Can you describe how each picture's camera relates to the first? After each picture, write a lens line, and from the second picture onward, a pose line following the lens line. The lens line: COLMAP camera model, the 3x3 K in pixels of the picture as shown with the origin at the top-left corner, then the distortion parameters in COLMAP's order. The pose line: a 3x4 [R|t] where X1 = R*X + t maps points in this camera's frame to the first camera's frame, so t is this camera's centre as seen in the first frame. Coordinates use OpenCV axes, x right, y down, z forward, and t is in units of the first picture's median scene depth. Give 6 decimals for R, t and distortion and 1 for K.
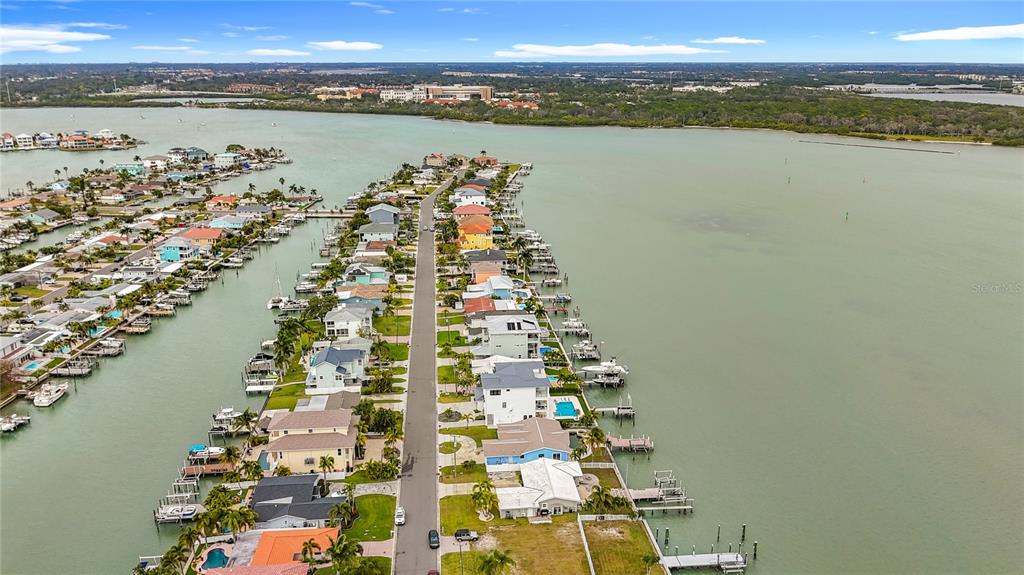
lens RADIAL K [[776.5, 0, 512.0], [0, 776.5, 287.5], [0, 0, 1]] dist [0.055934, -0.093311]
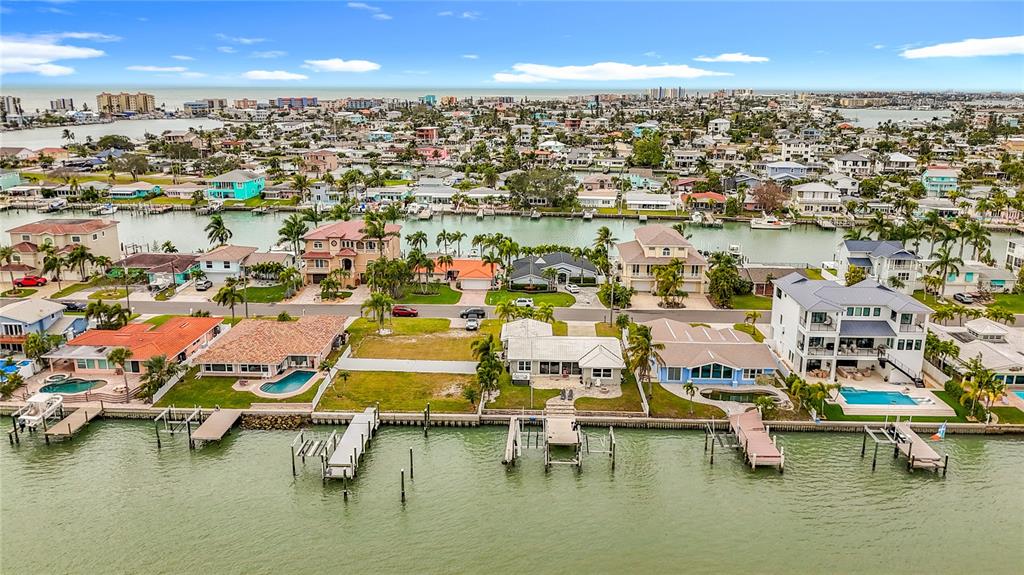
lens RADIAL K [[787.5, 0, 512.0], [0, 787.5, 287.5], [0, 0, 1]] dist [0.041523, -0.098323]
pose [[-0.129576, 0.245315, -0.960745, 0.629635], [-0.281815, 0.919846, 0.272880, 0.021729], [0.950679, 0.306111, -0.050057, 0.870186]]
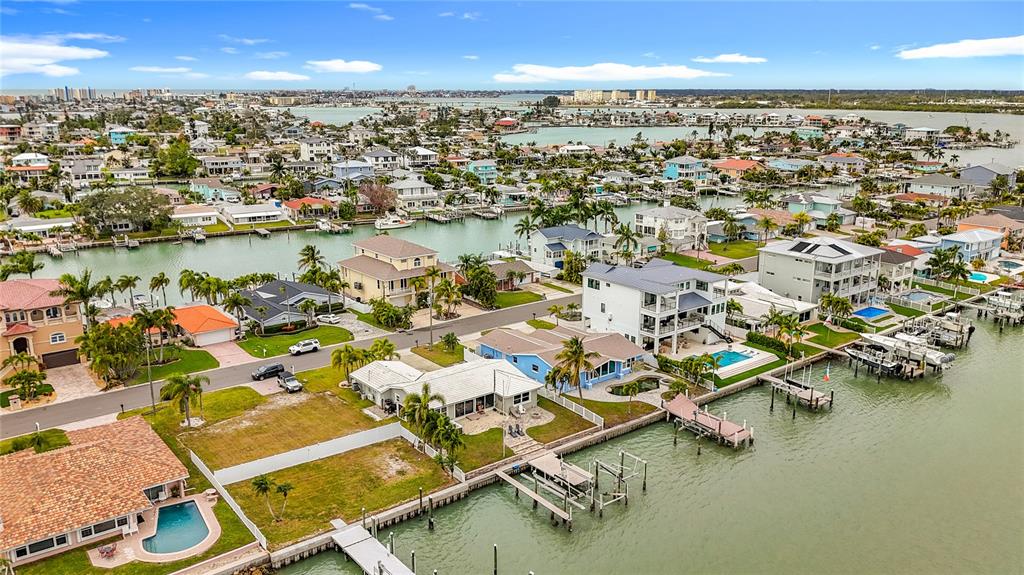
lens RADIAL K [[791.0, 0, 512.0], [0, 791.0, 287.5], [0, 0, 1]] dist [0.041698, -0.078258]
pose [[0.542384, 0.207244, -0.814168, 0.495482], [-0.237559, 0.967380, 0.087986, 0.101483], [0.805844, 0.145691, 0.573924, 0.598994]]
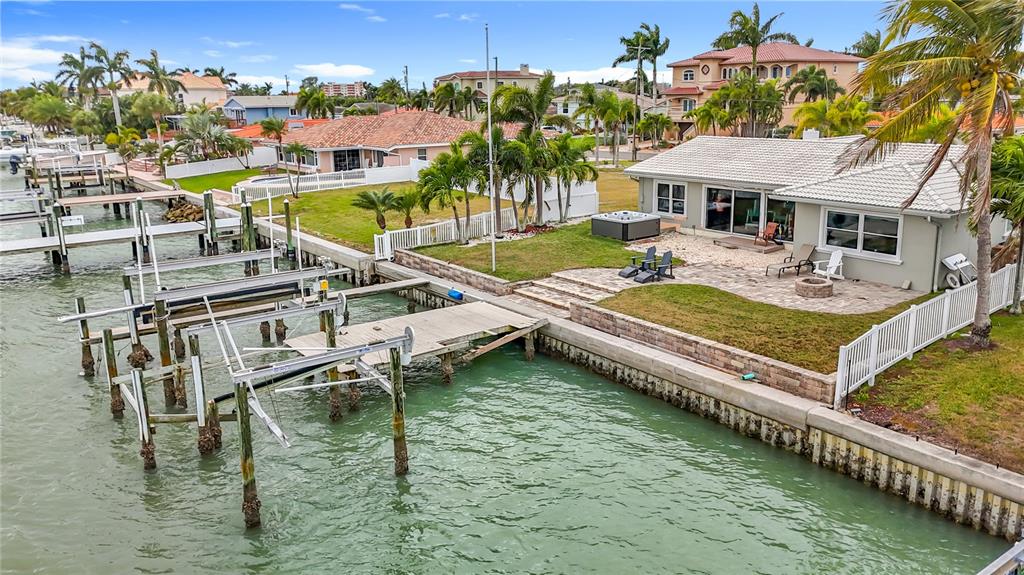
lens RADIAL K [[774.0, 0, 517.4], [0, 774.0, 257.0], [0, 0, 1]] dist [0.060714, -0.080921]
pose [[-0.853604, 0.118114, -0.507355, 0.204916], [-0.131350, 0.893683, 0.429043, 0.170468], [0.504090, 0.432874, -0.747337, 1.001734]]
